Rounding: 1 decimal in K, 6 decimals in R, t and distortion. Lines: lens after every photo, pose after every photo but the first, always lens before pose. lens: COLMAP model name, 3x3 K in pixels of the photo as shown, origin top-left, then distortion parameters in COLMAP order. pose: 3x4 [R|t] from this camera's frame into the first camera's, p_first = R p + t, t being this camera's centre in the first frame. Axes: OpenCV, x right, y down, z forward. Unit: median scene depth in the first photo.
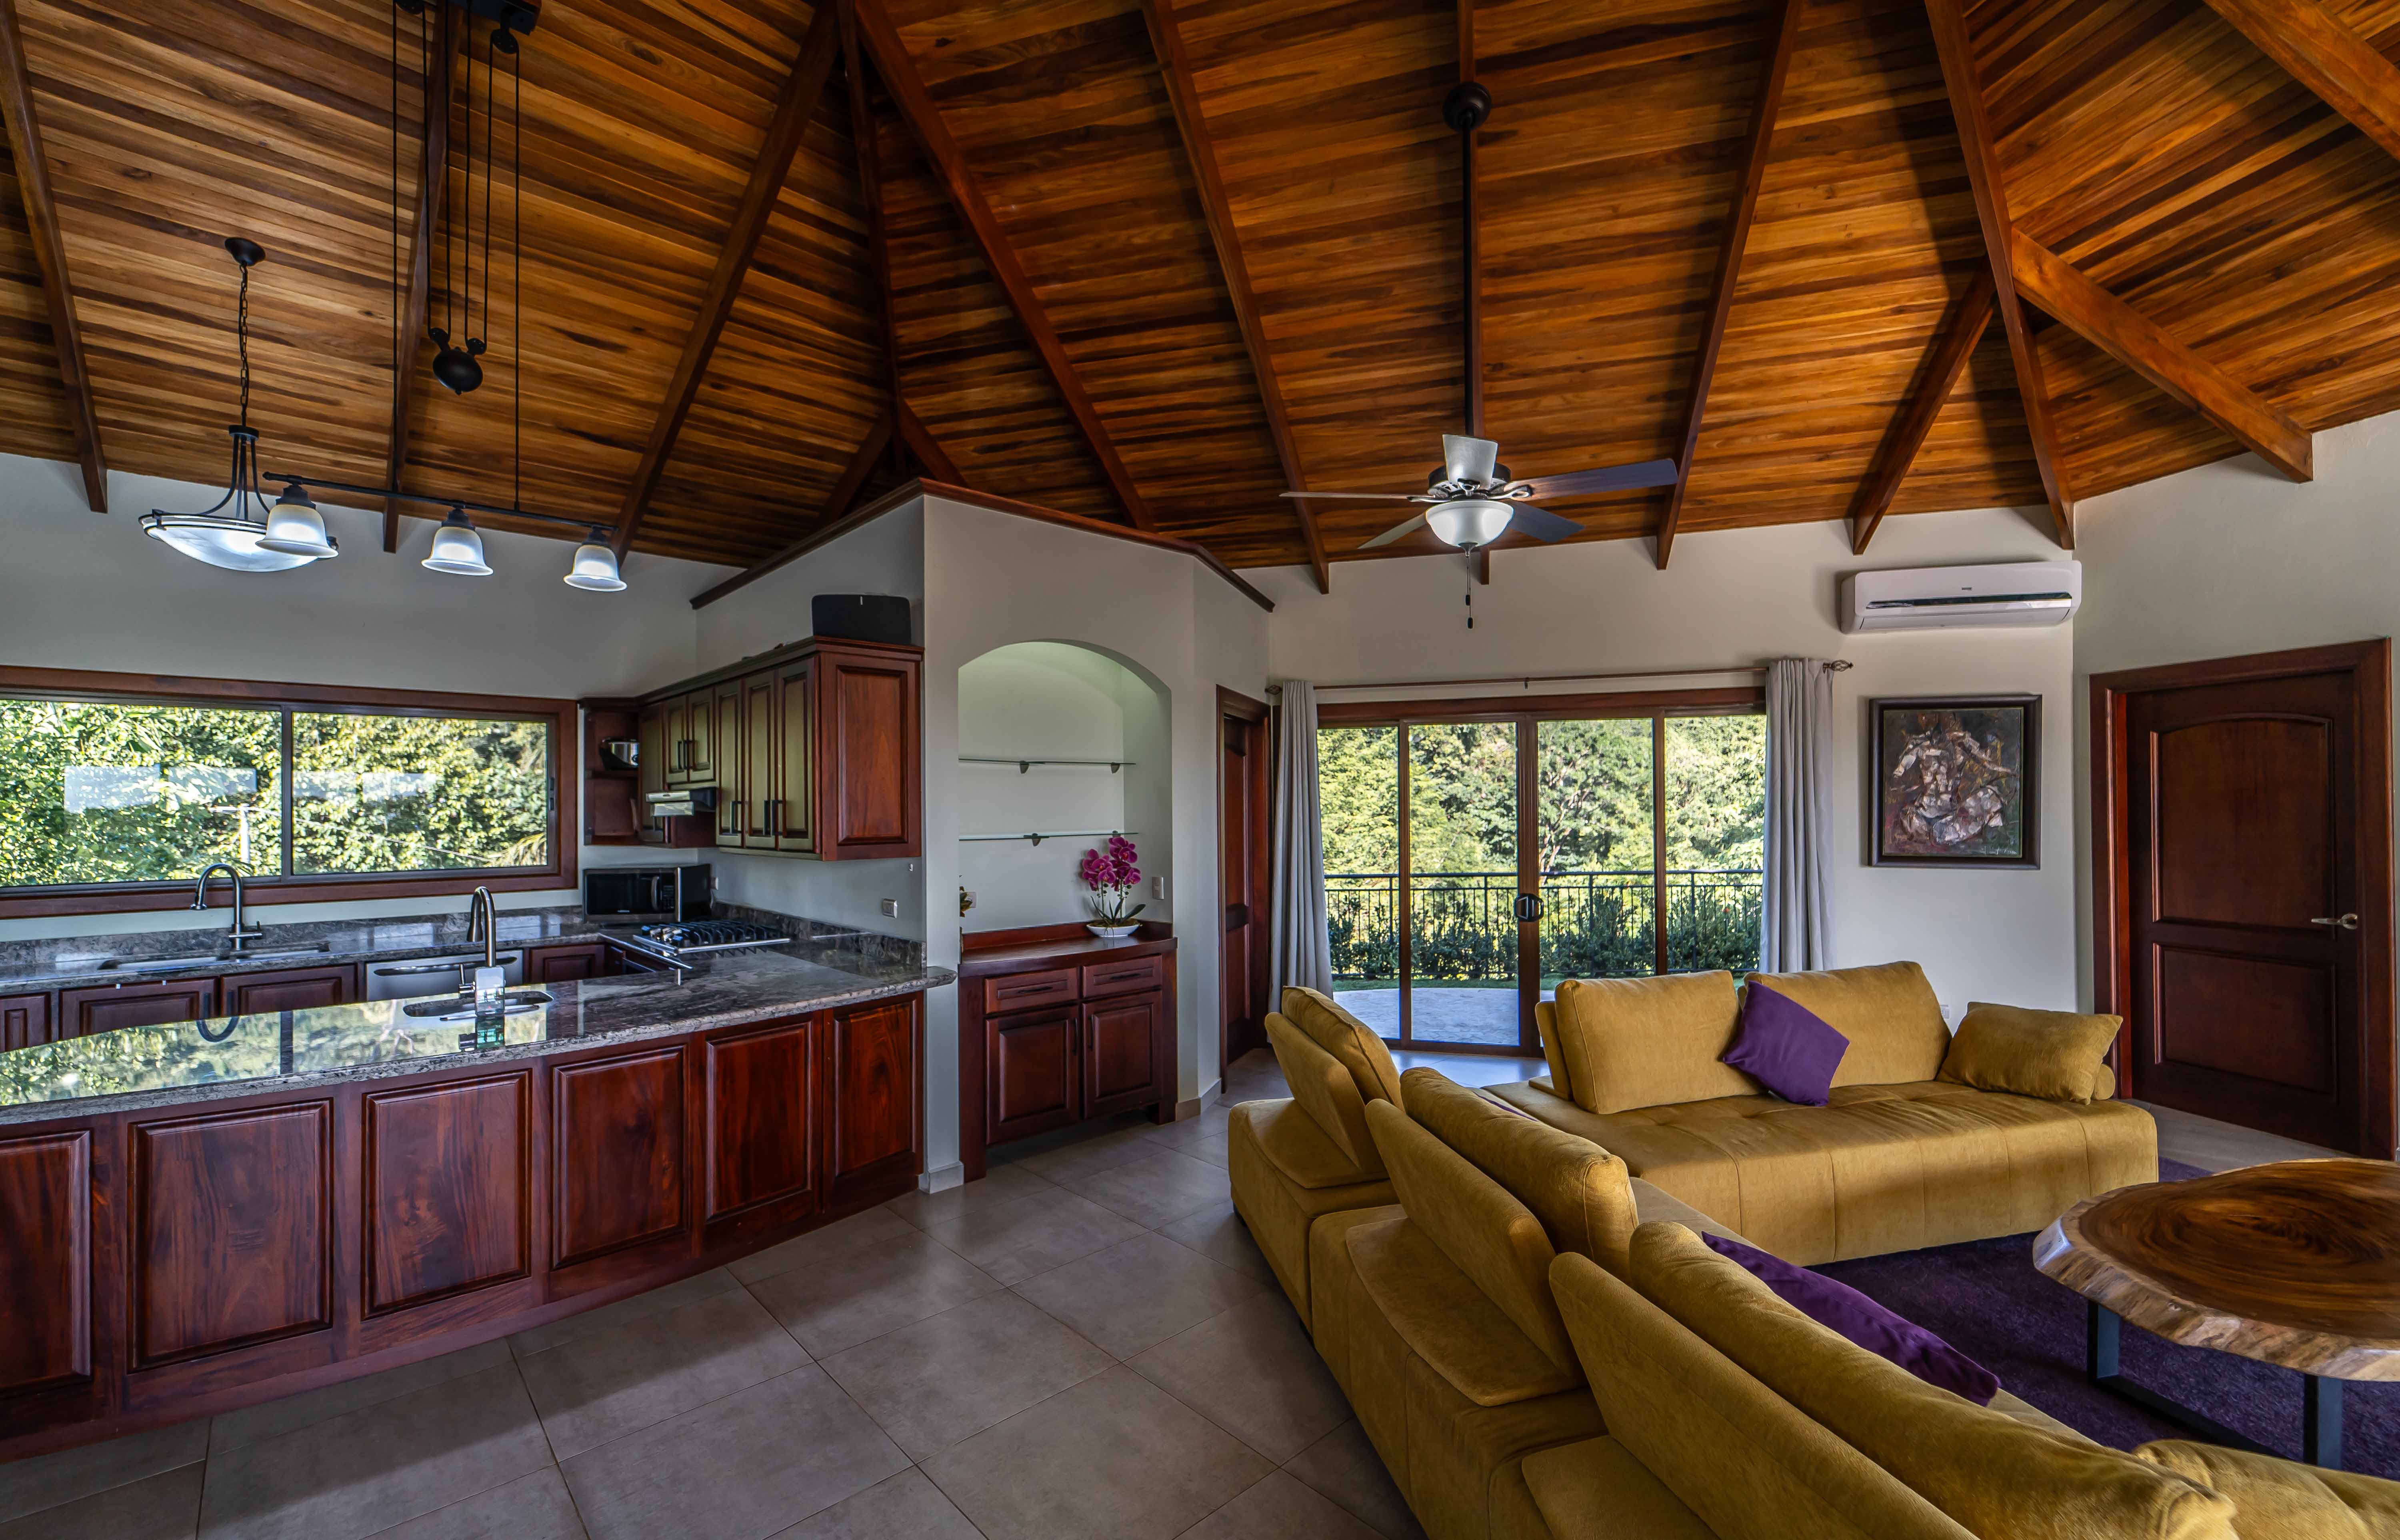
lens RADIAL K [[969.1, 0, 1226.4], [0, 969.1, 803.0], [0, 0, 1]] dist [0.001375, -0.001097]
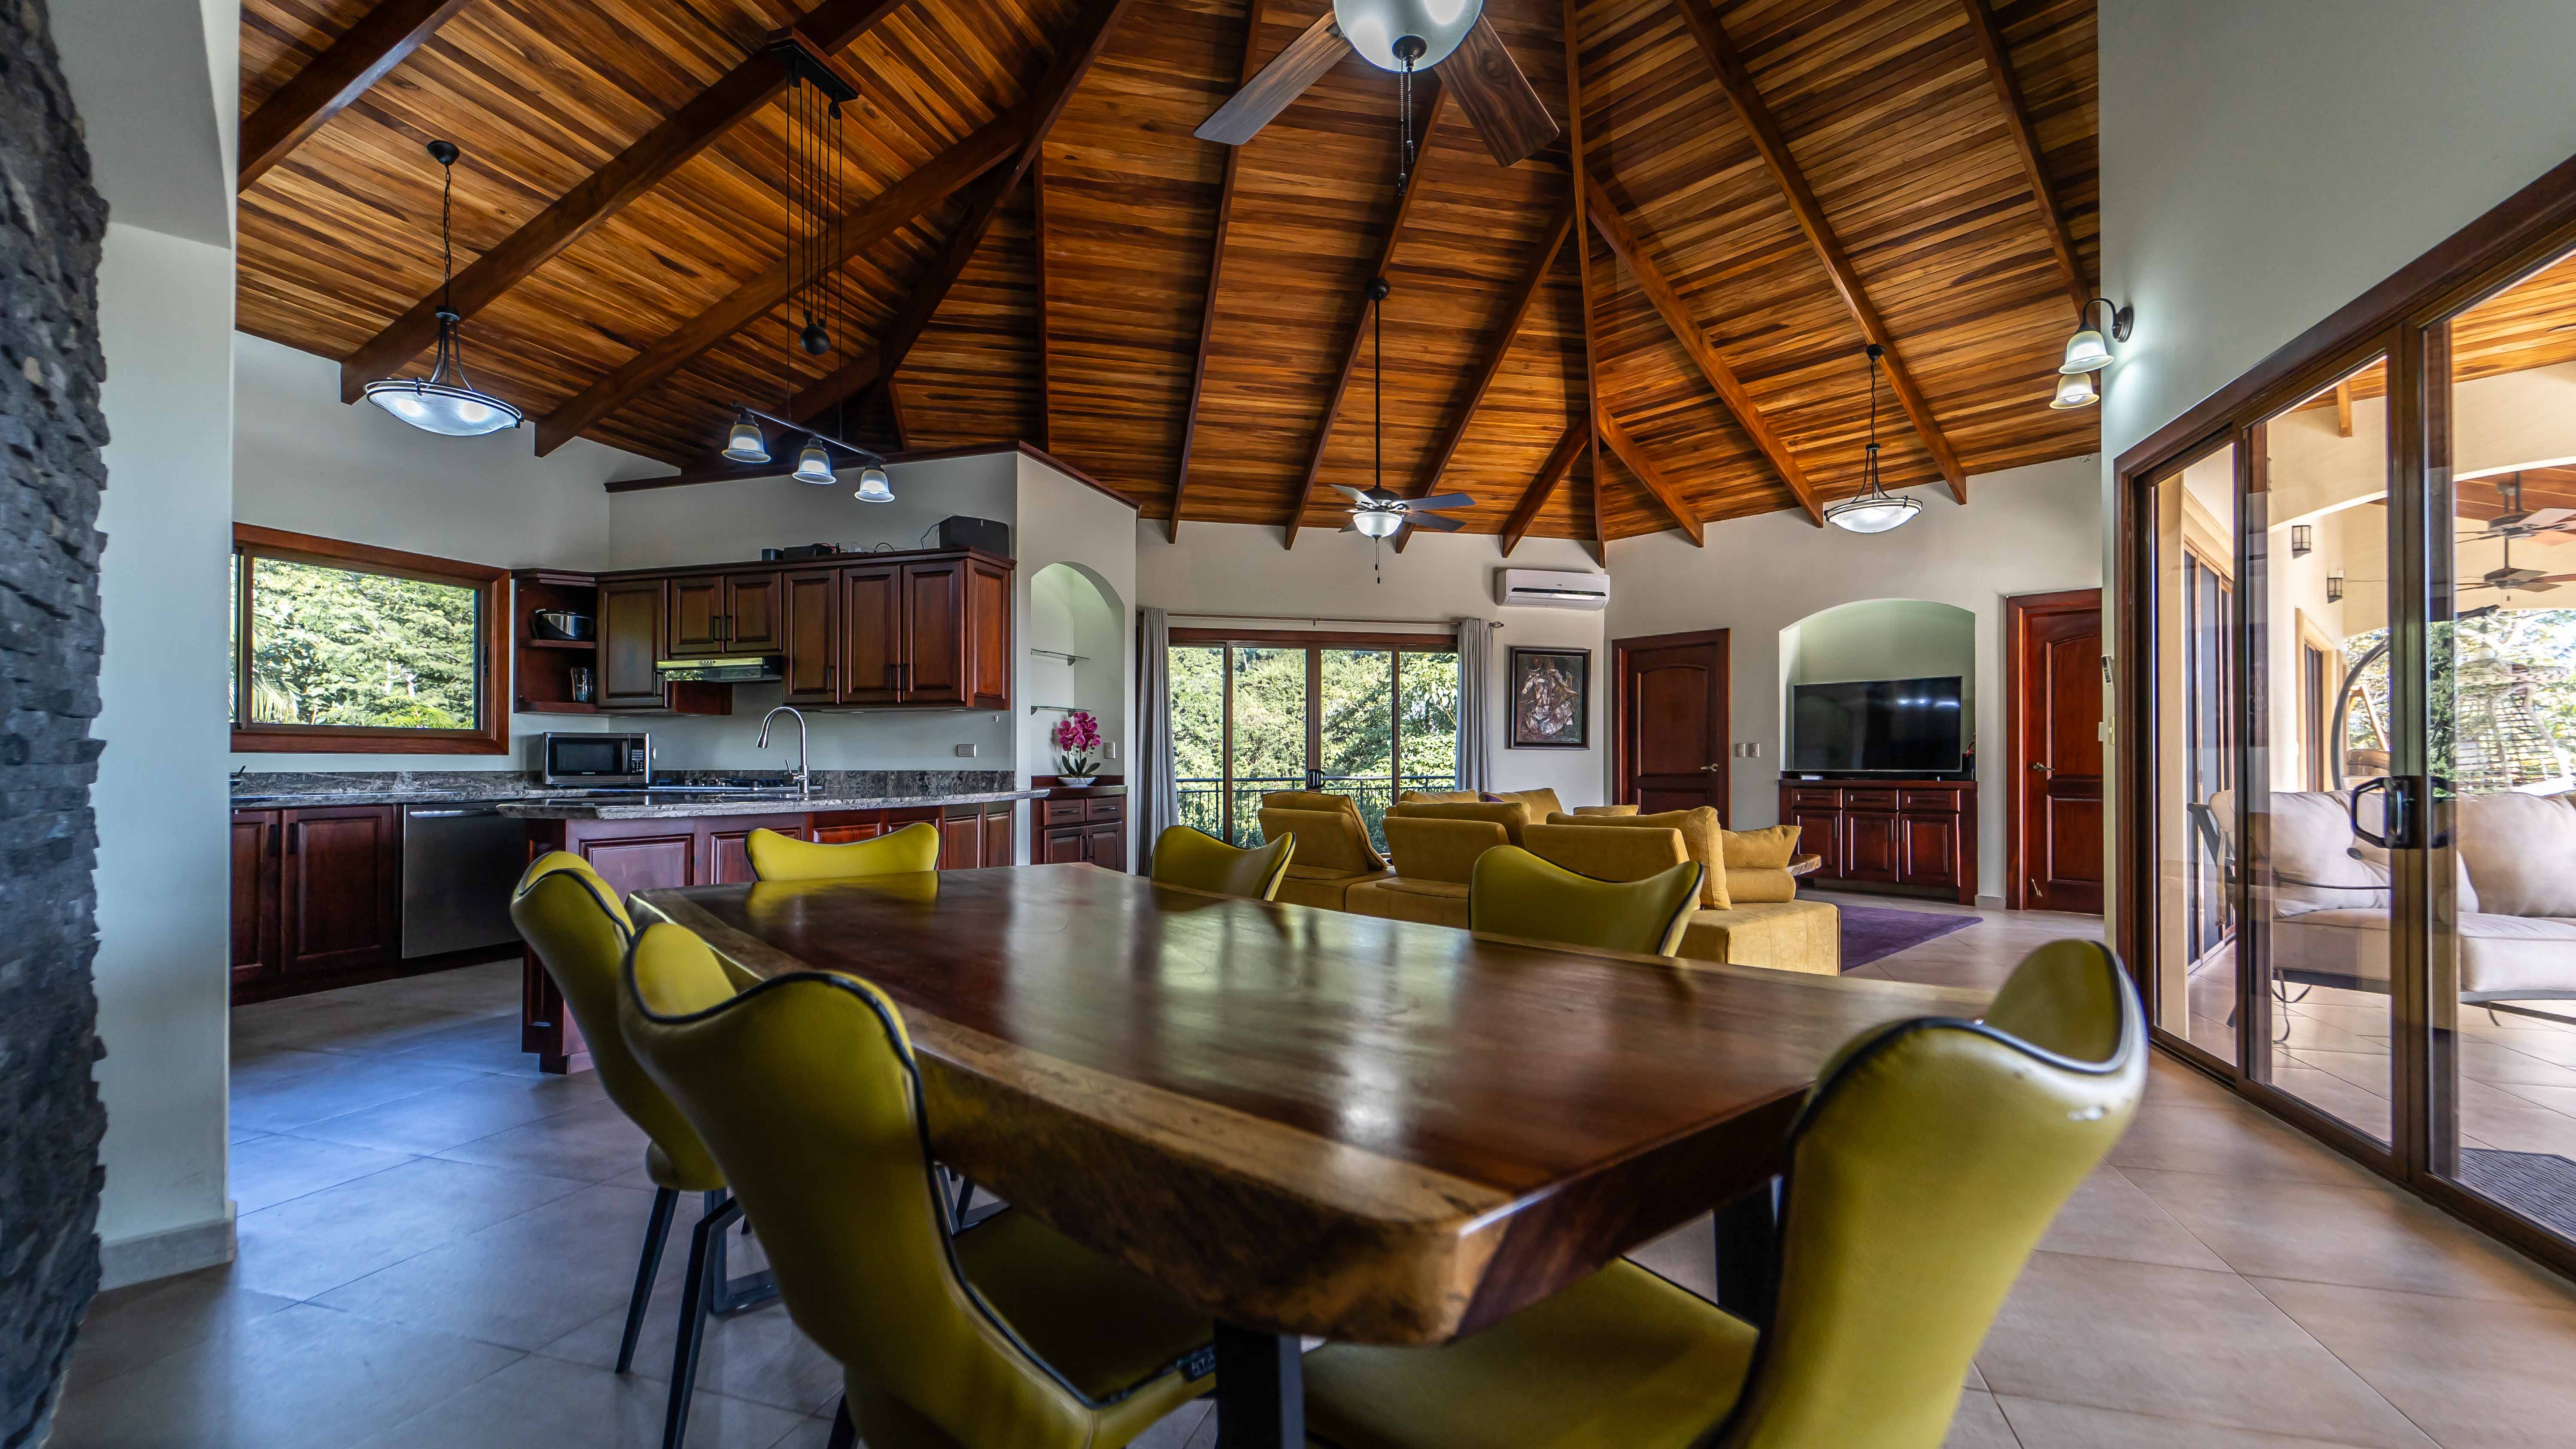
lens RADIAL K [[1053.8, 0, 1302.9], [0, 1053.8, 758.0], [0, 0, 1]] dist [0.000703, -0.000297]
pose [[0.876246, 0.011887, 0.481718, -0.522630], [-0.009861, 0.999929, -0.006737, 0.100682], [-0.481764, 0.001153, 0.876300, -0.410175]]
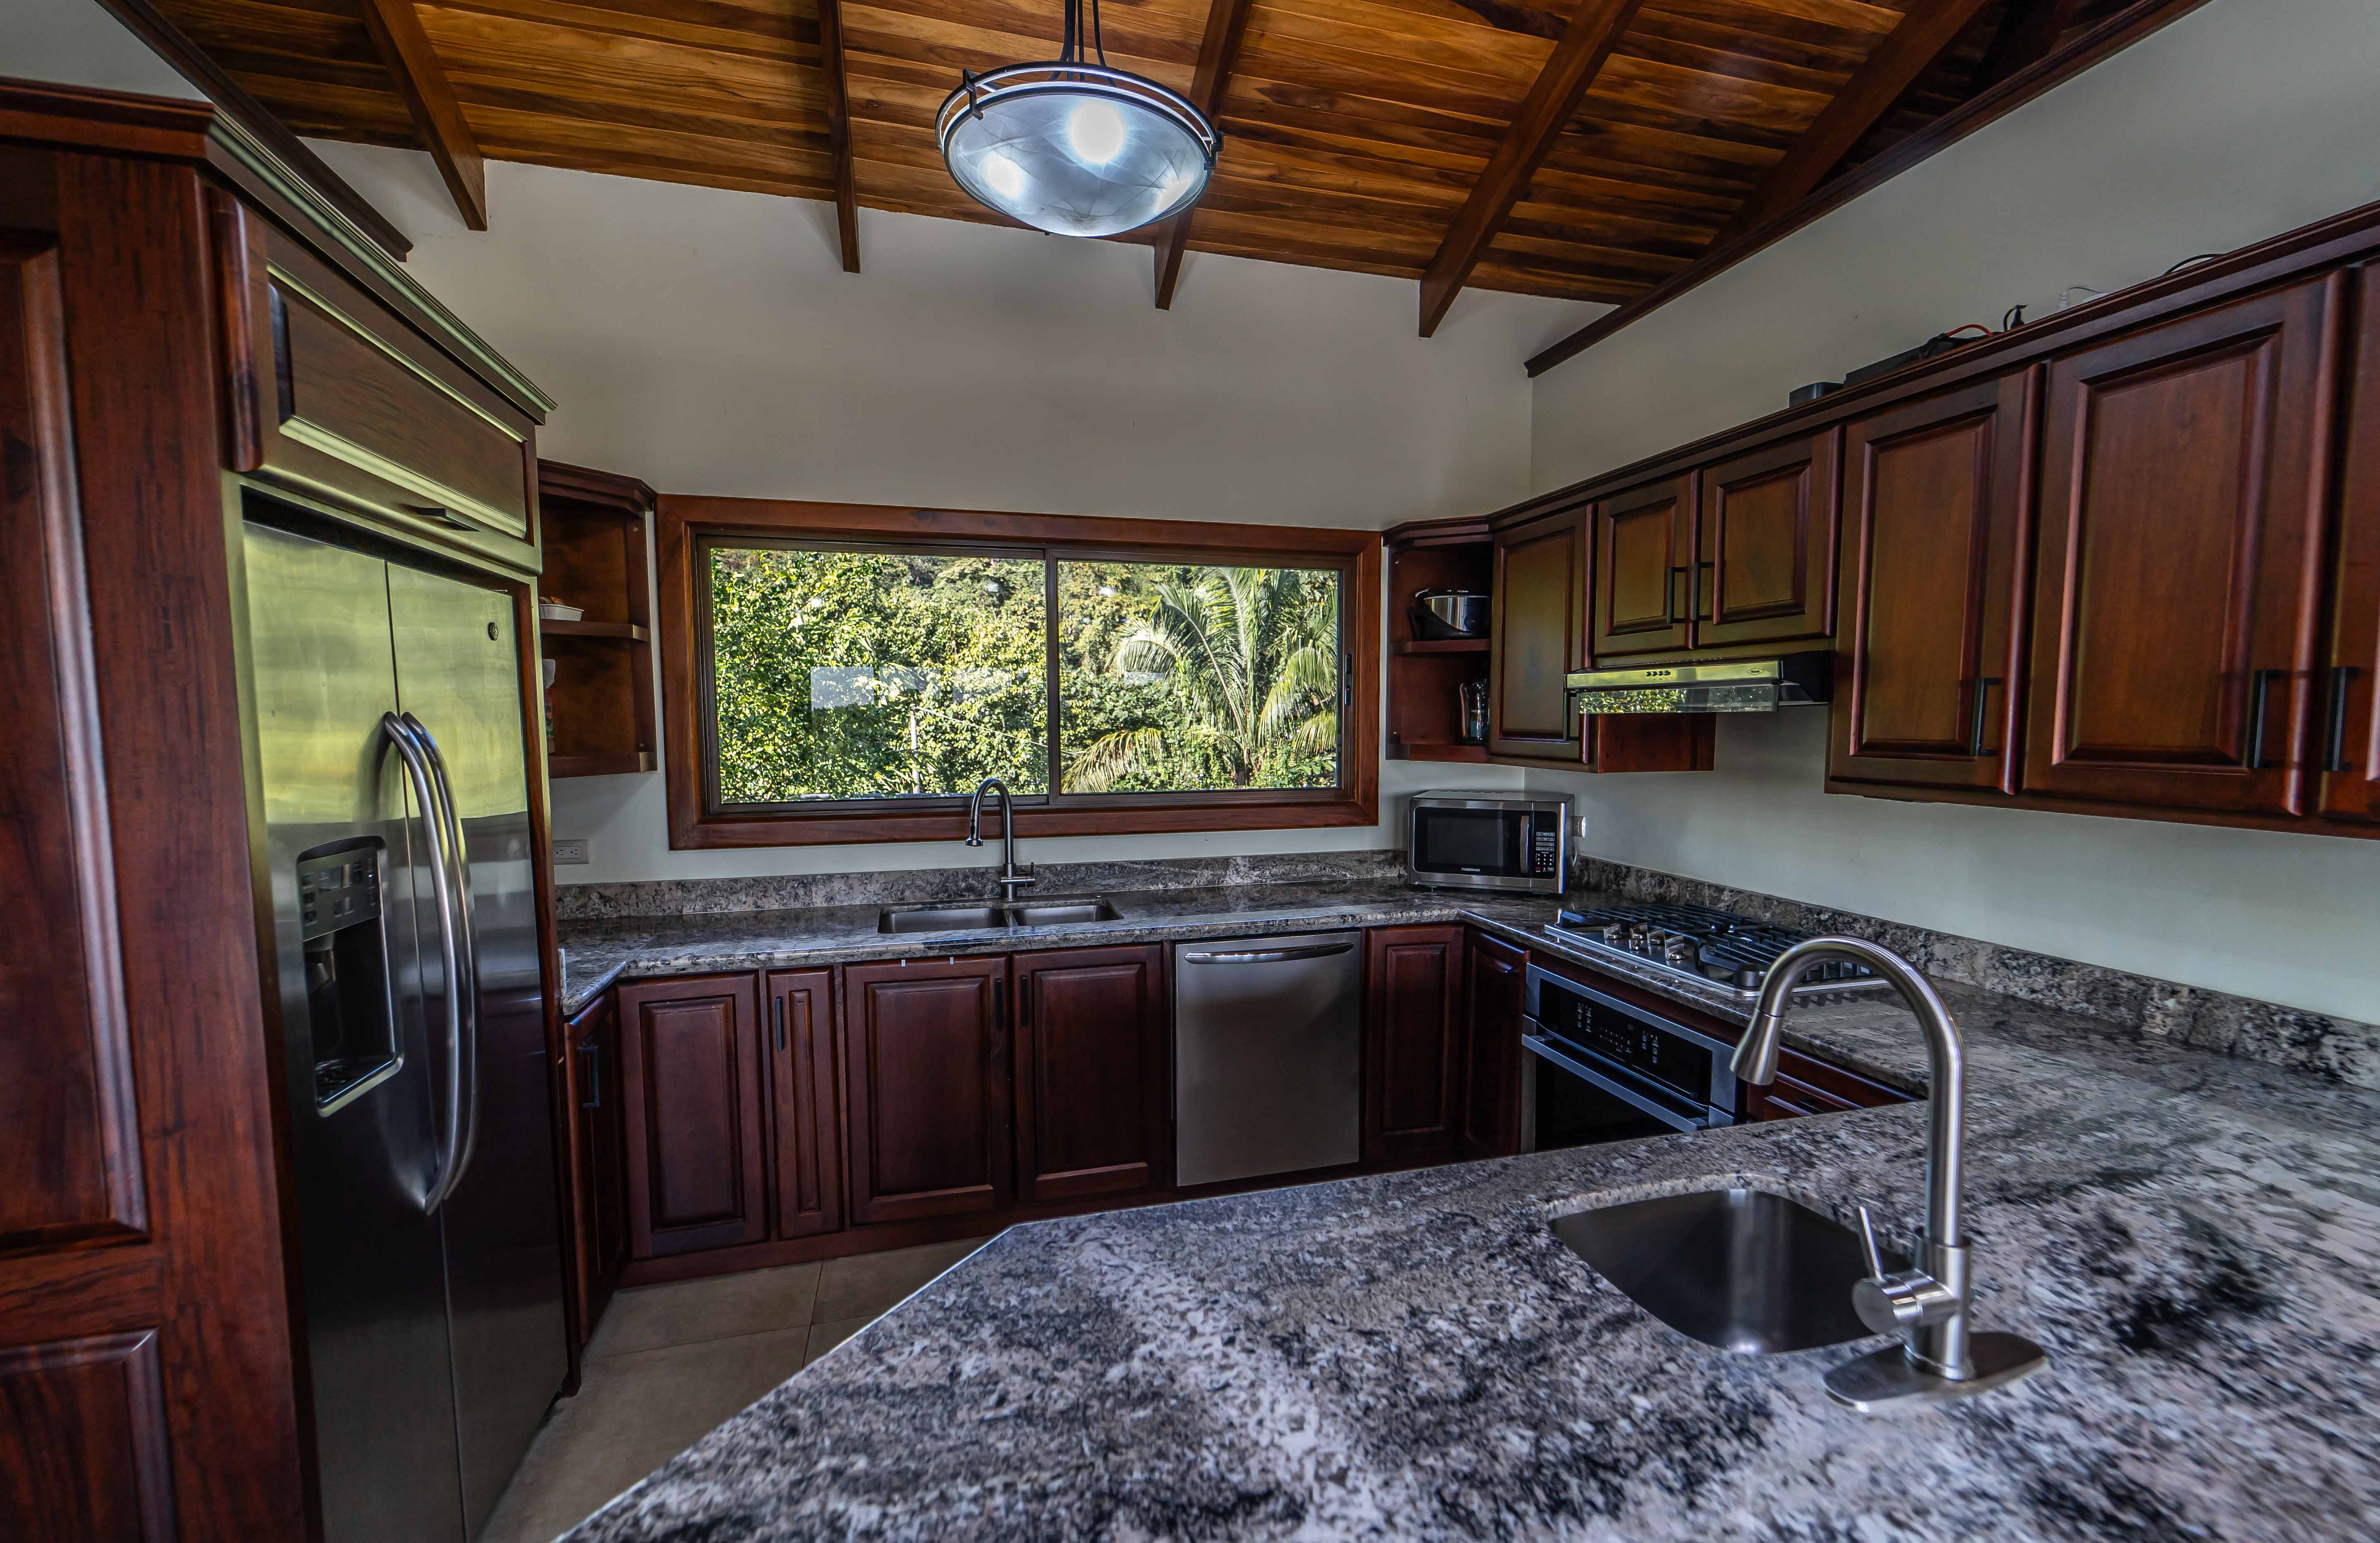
lens RADIAL K [[1007.0, 0, 1228.5], [0, 1007.0, 800.4], [0, 0, 1]] dist [-0.000076, -0.000141]
pose [[0.888281, 0.044953, -0.457096, -0.496440], [-0.002030, 0.995573, 0.093966, 0.008696], [0.459296, -0.082540, 0.884440, 0.390831]]
